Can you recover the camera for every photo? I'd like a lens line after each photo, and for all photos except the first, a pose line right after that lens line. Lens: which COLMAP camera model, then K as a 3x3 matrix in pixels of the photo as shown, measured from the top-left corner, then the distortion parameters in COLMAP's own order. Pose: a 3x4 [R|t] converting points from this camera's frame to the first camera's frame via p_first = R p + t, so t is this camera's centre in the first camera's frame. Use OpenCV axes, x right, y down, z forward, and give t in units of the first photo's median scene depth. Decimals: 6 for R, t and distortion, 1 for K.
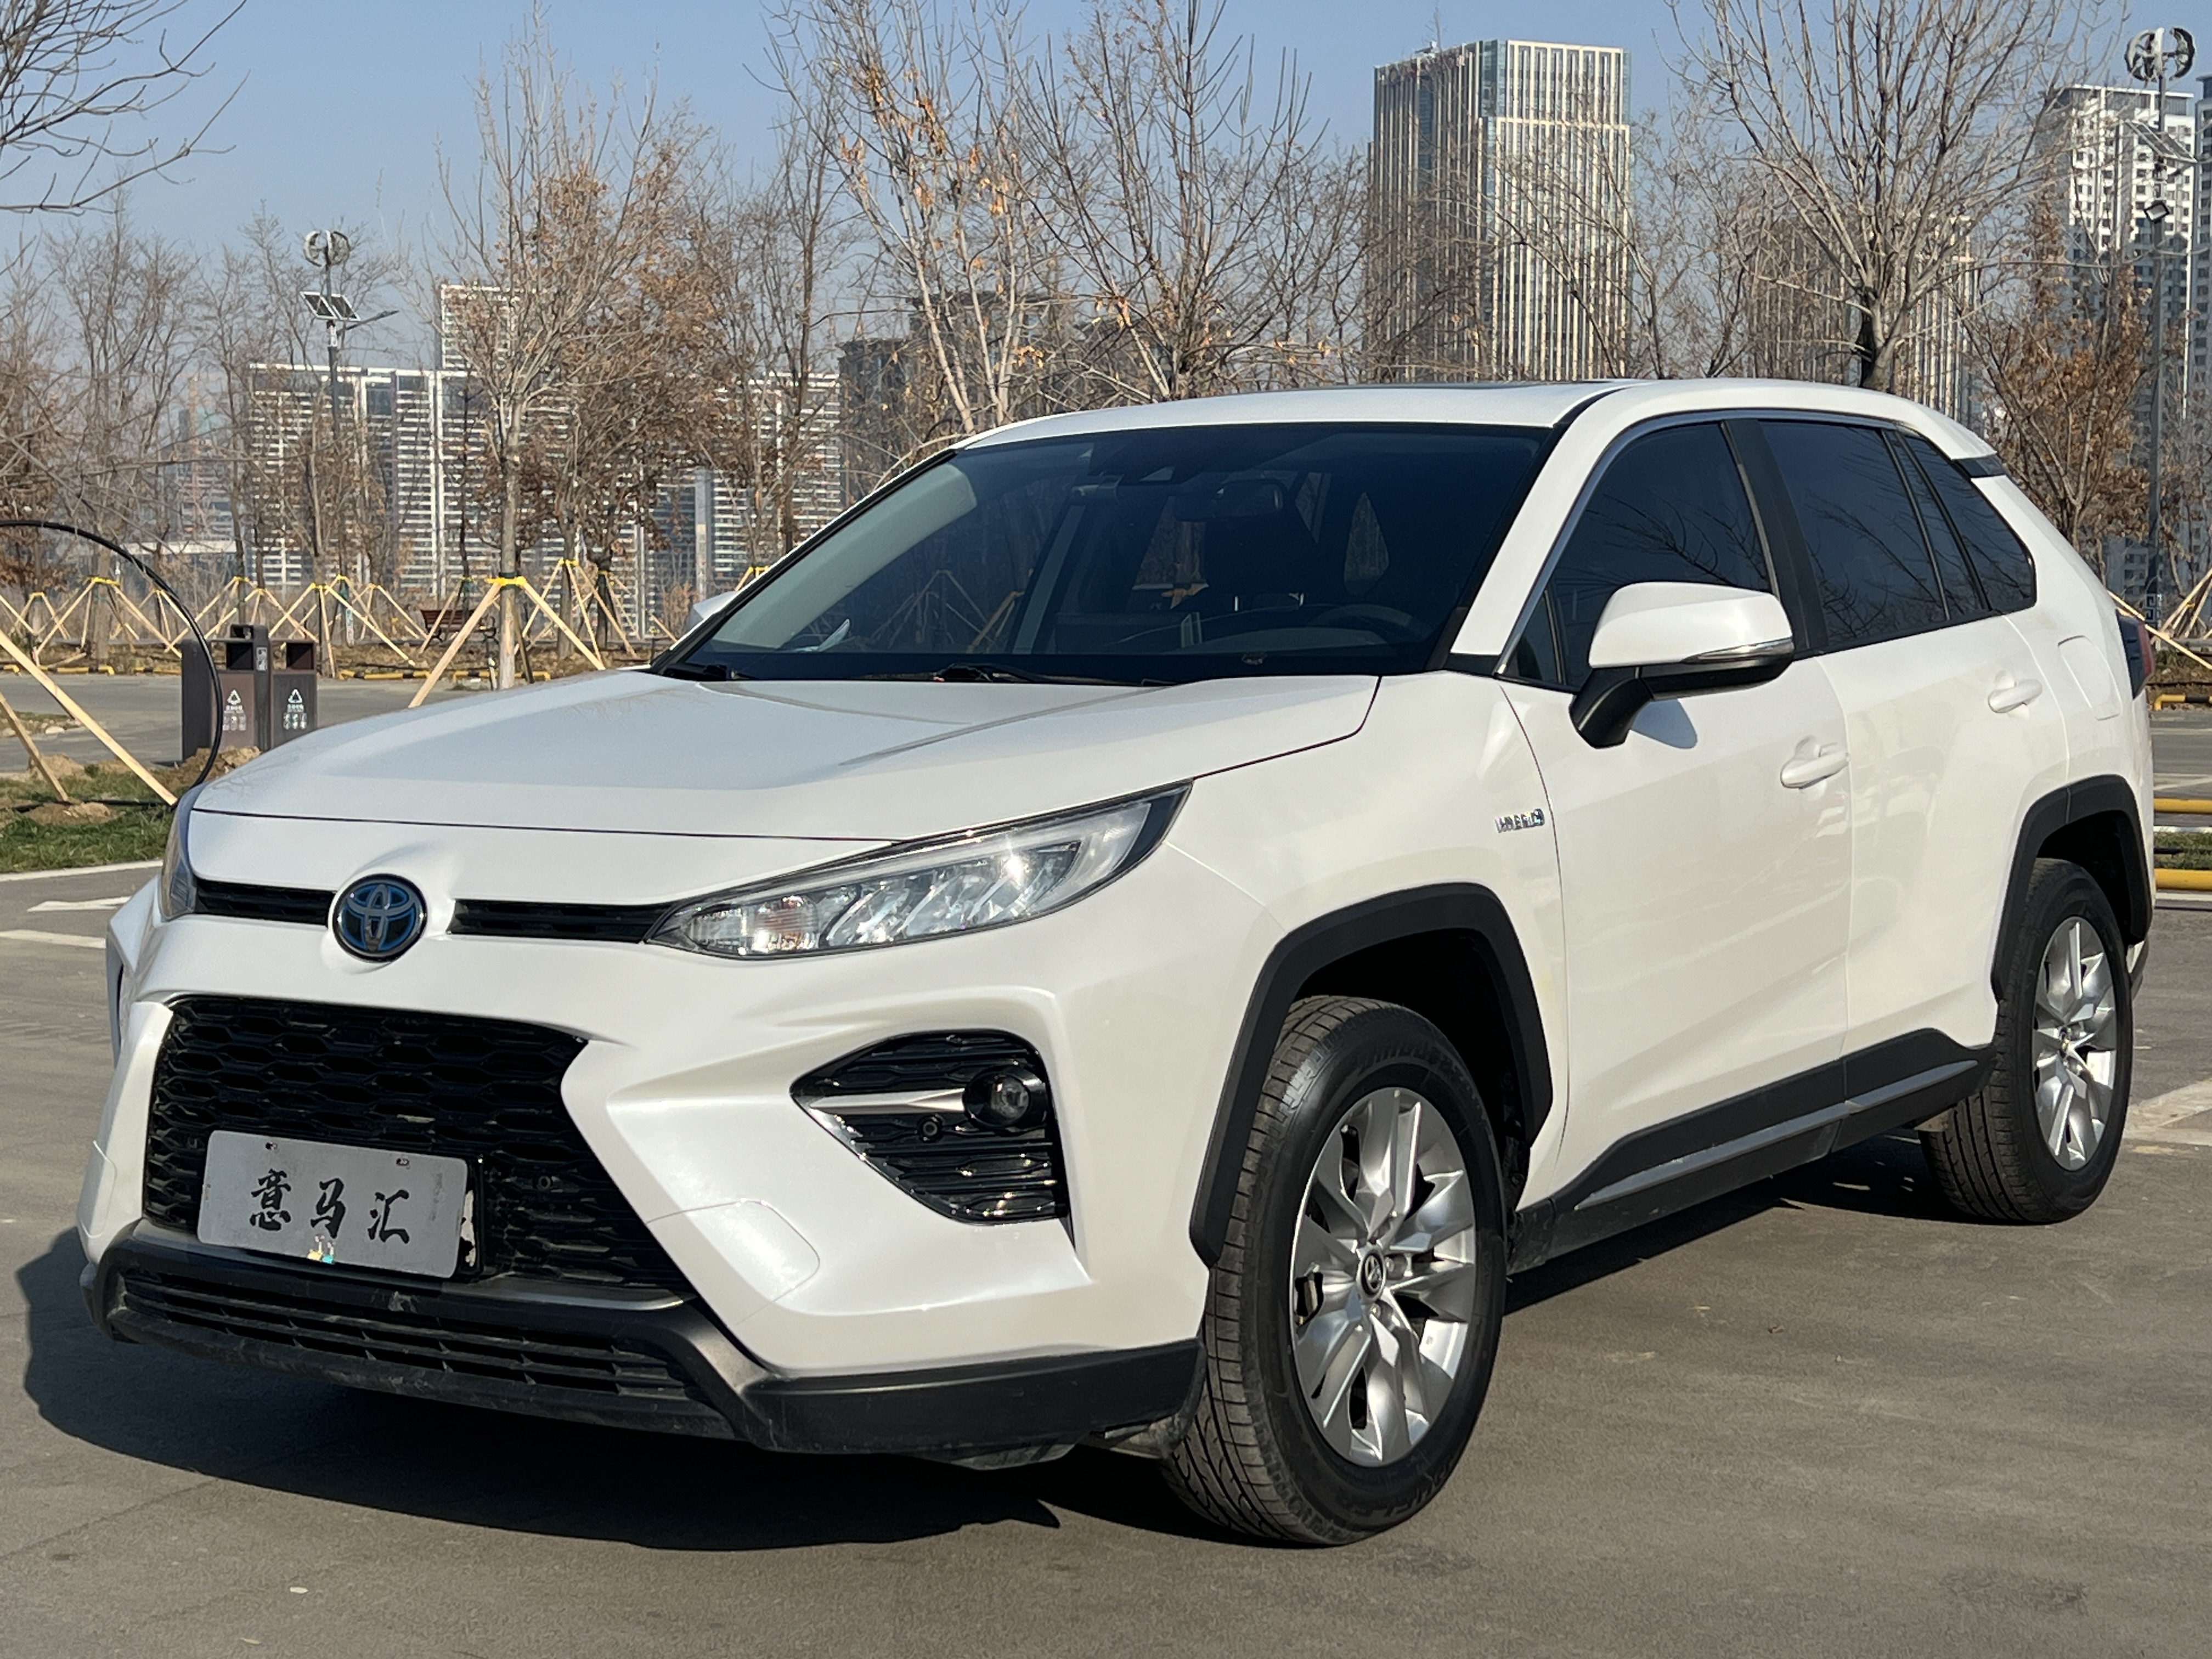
lens RADIAL K [[3452.9, 0, 1106.0], [0, 3452.9, 829.5], [0, 0, 1]] dist [0.120981, -0.021268]
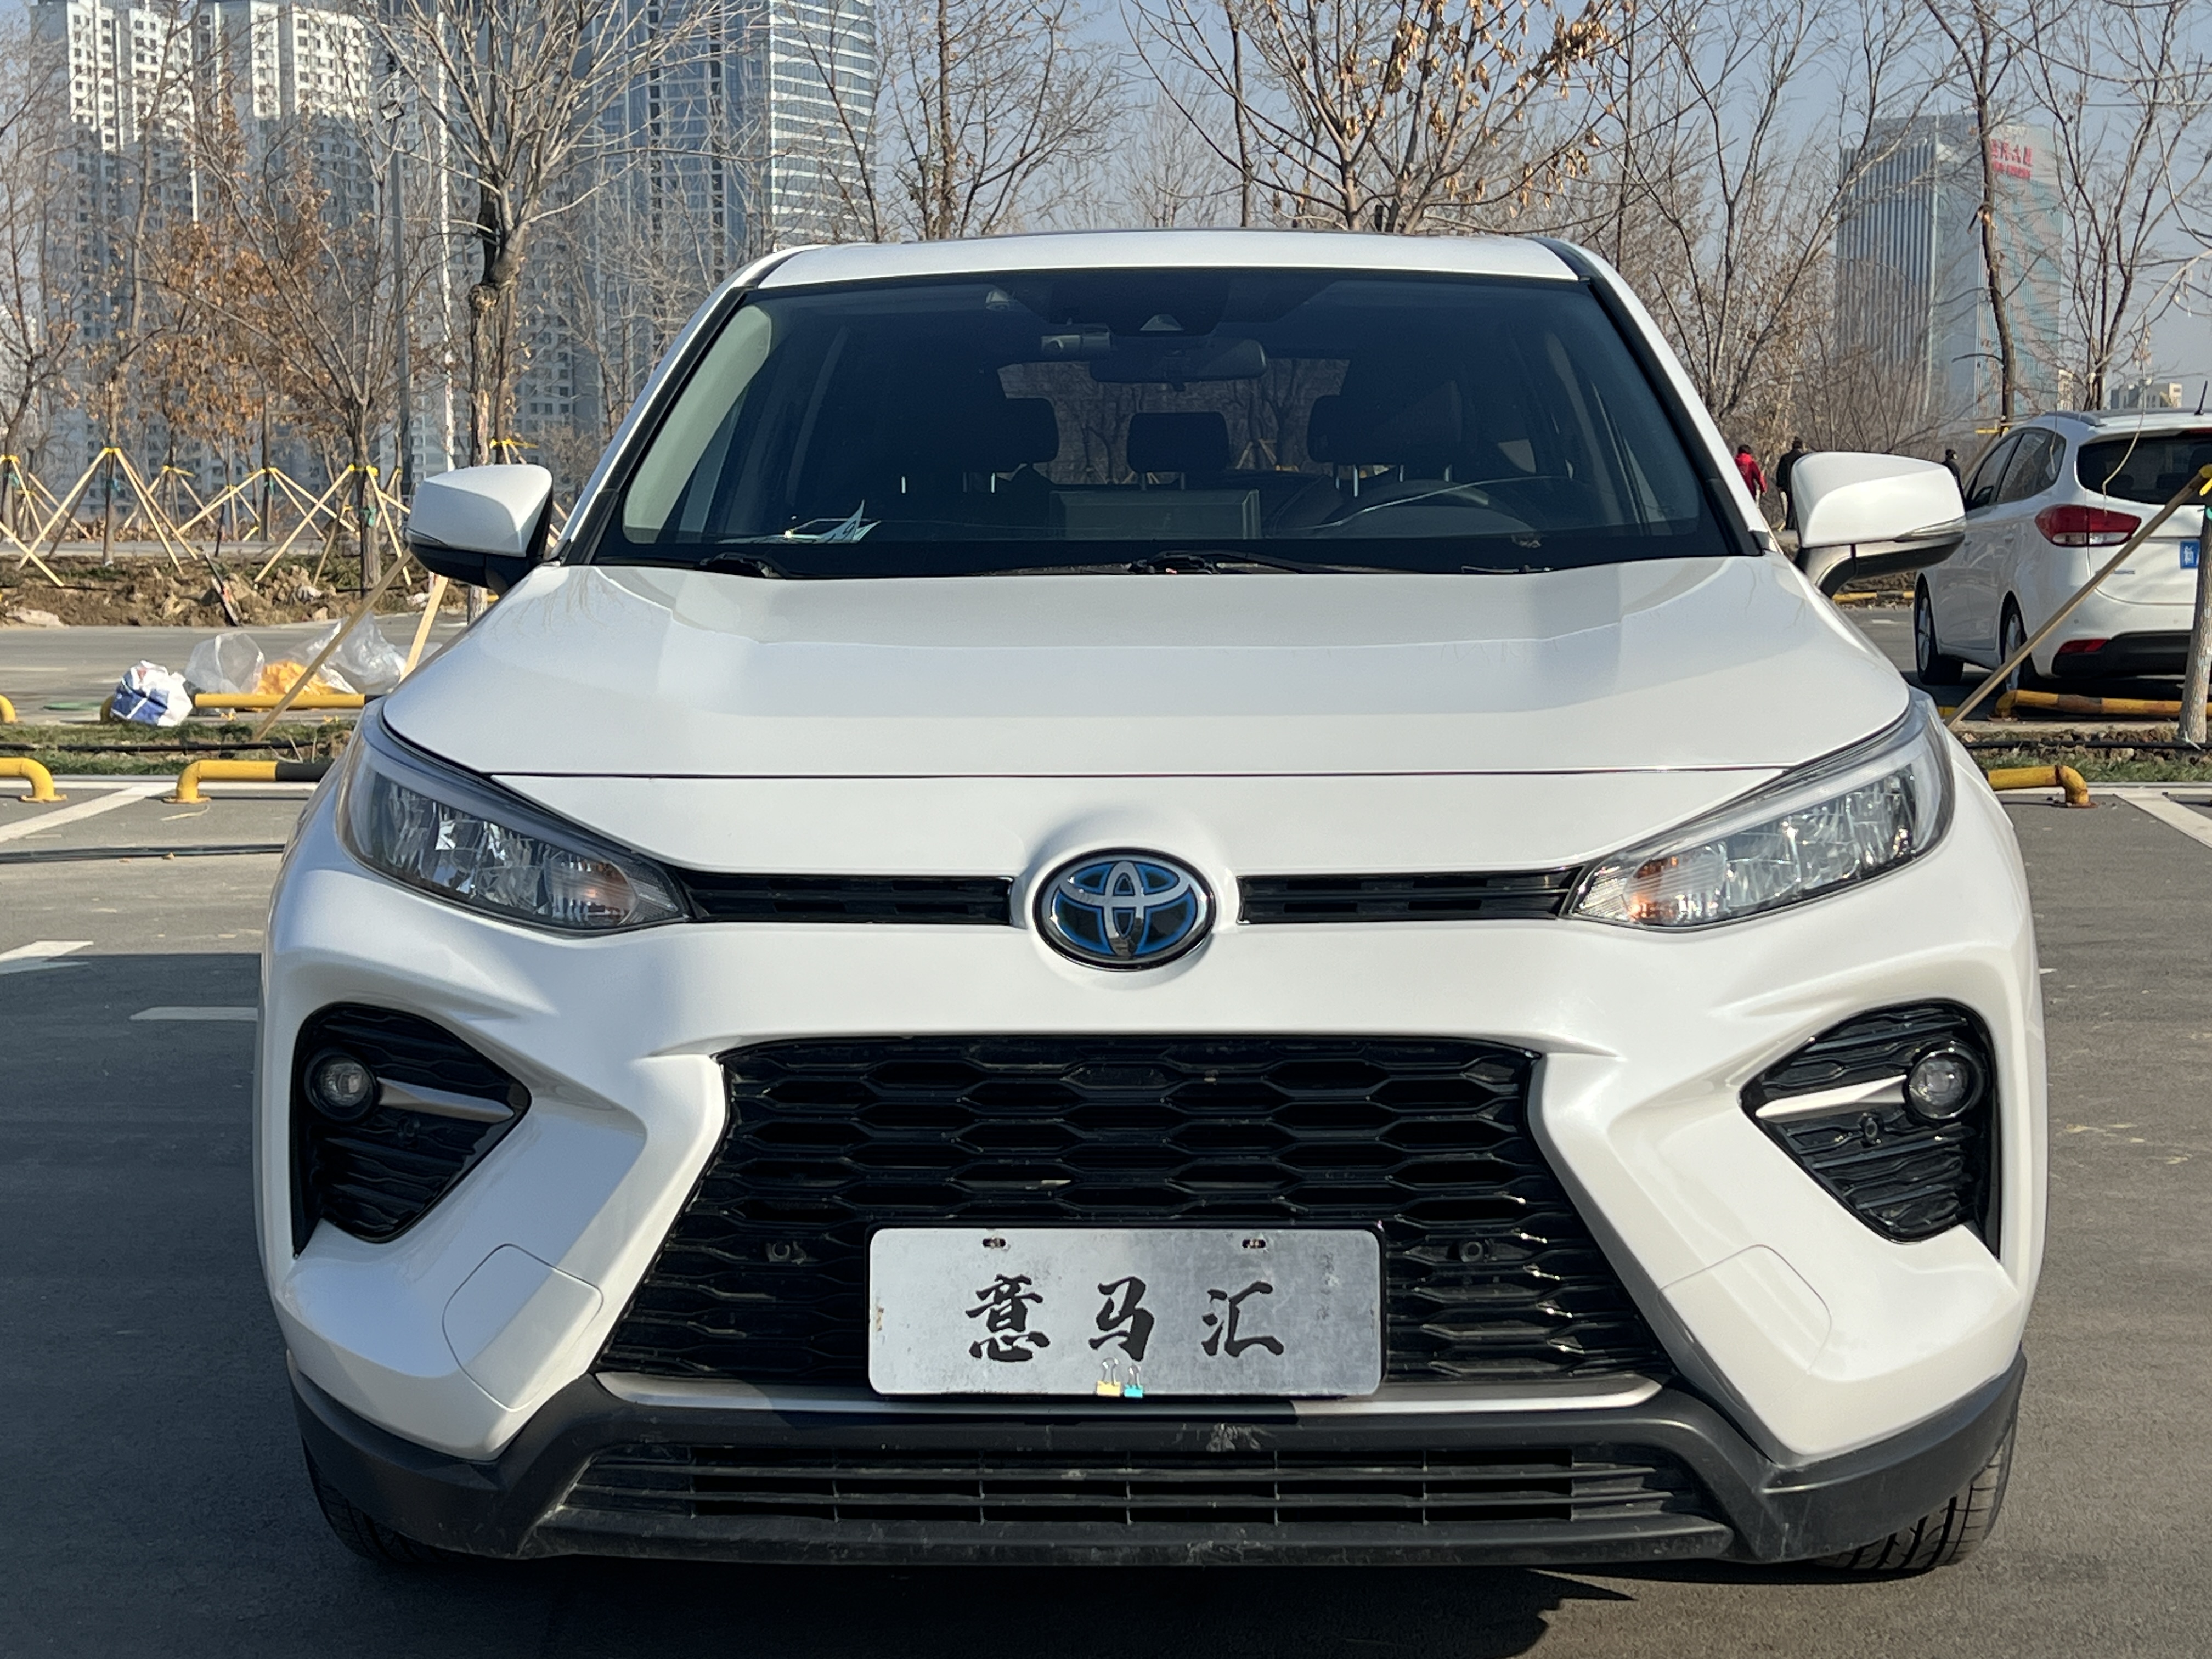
lens RADIAL K [[3431.8, 0, 1106.0], [0, 3431.8, 829.5], [0, 0, 1]] dist [0.326481, -1.269942]
pose [[0.849433, -0.055064, 0.524816, -0.587272], [0.040723, 0.998415, 0.038842, -0.018917], [-0.526123, -0.011621, 0.850329, 0.398356]]
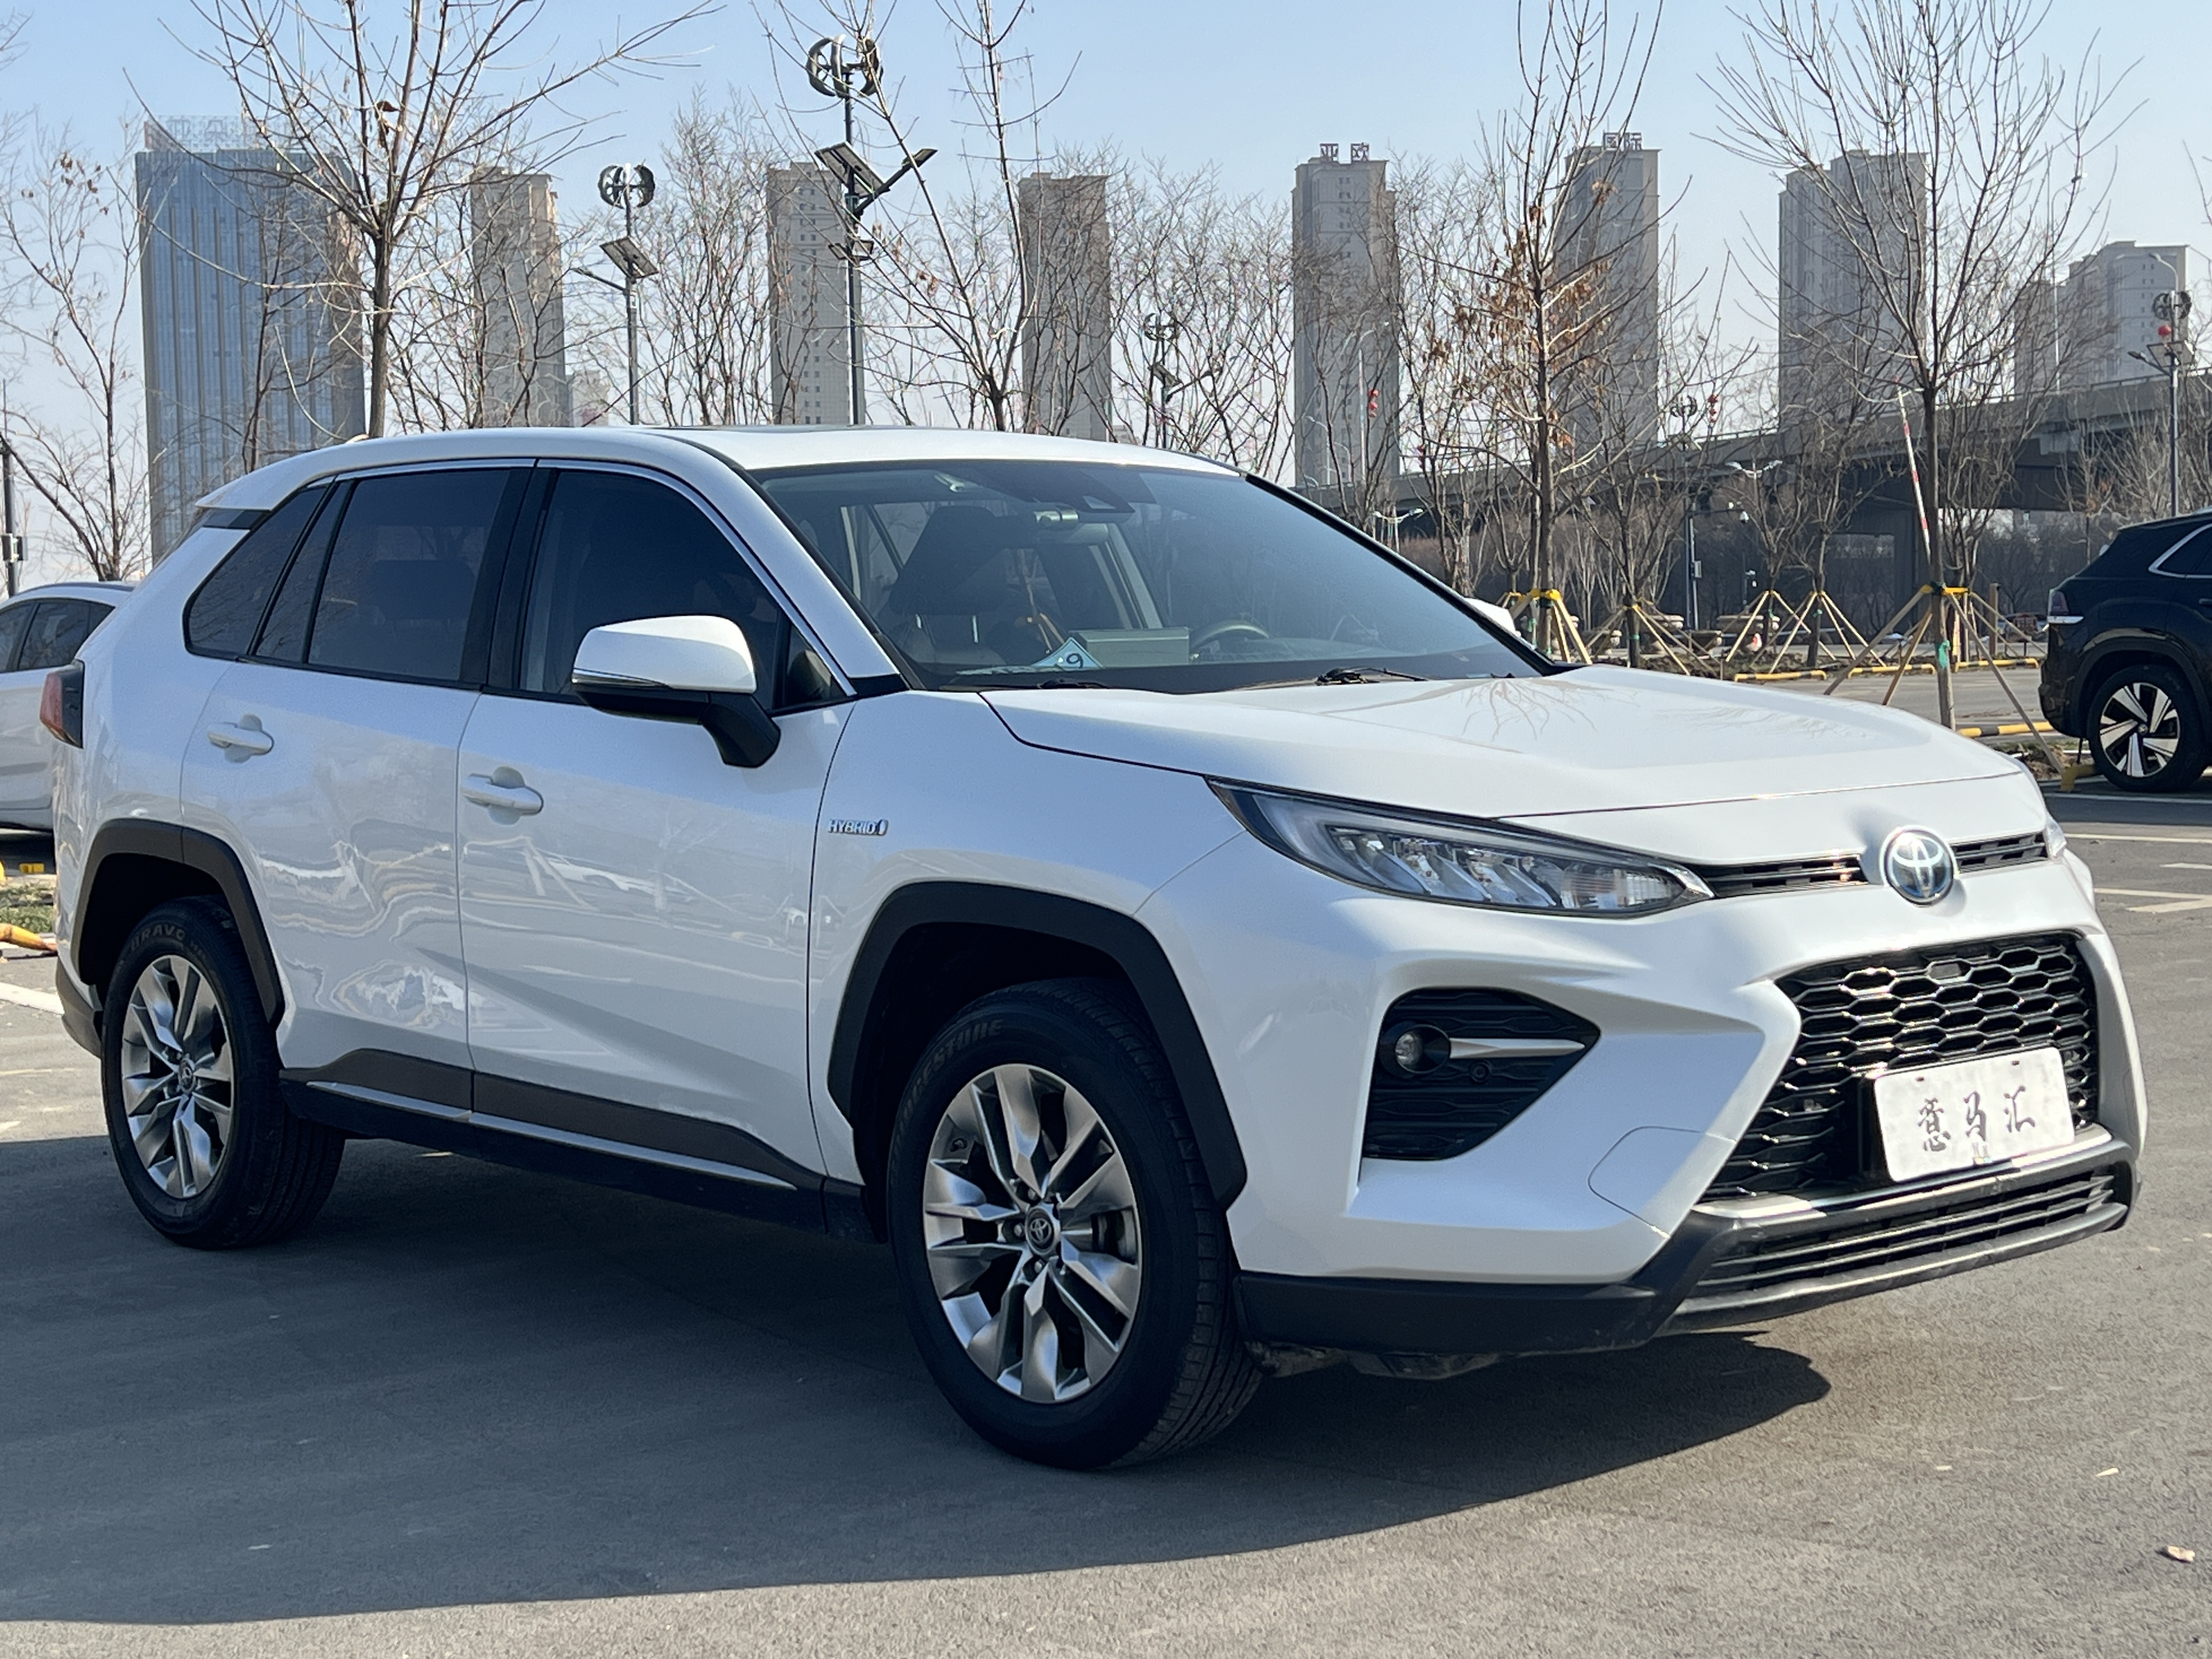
lens RADIAL K [[3431.8, 0, 1106.0], [0, 3431.8, 829.5], [0, 0, 1]] dist [0.326481, -1.269942]
pose [[0.242217, -0.060947, 0.968306, -1.402435], [0.093644, 0.994834, 0.039193, -0.058950], [-0.965692, 0.081183, 0.246673, 0.977570]]
